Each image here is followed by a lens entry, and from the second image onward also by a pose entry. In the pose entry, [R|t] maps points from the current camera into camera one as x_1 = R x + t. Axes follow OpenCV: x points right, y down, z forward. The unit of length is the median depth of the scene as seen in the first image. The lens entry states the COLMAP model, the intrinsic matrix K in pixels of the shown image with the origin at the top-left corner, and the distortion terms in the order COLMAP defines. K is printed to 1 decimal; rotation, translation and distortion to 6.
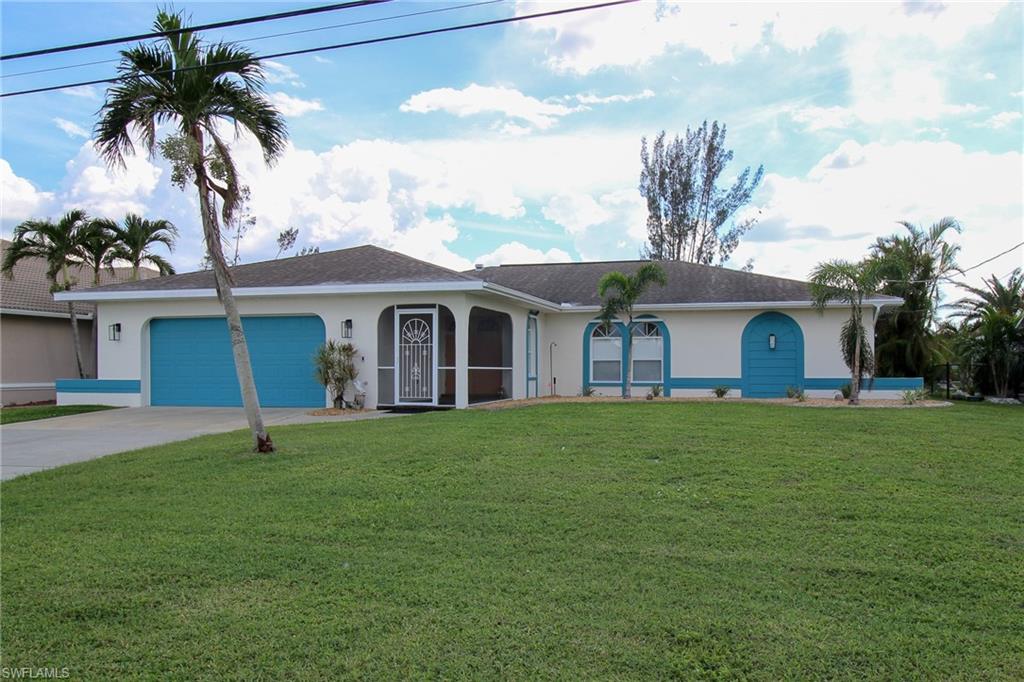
lens RADIAL K [[803.7, 0, 512.0], [0, 803.7, 341.0], [0, 0, 1]] dist [0.022872, -0.005162]
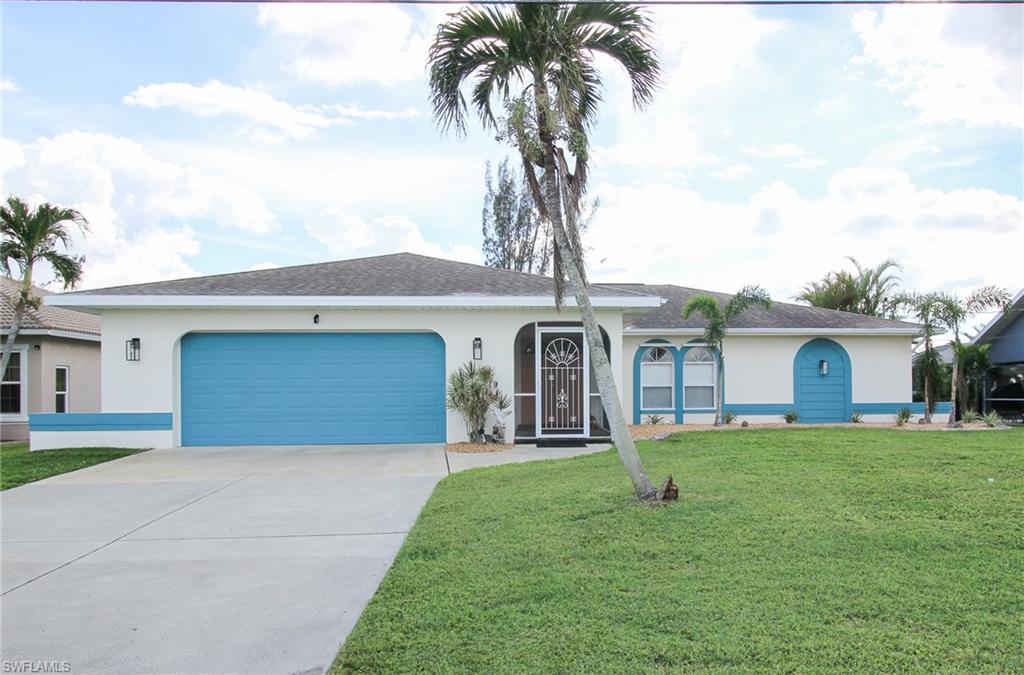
lens RADIAL K [[821.6, 0, 511.9], [0, 821.6, 354.0], [0, 0, 1]] dist [0.048123, -0.000219]
pose [[0.944109, 0.010931, 0.329452, -0.396550], [-0.005010, 0.999810, -0.018813, 0.005364], [-0.329595, 0.016111, 0.943985, 0.146718]]
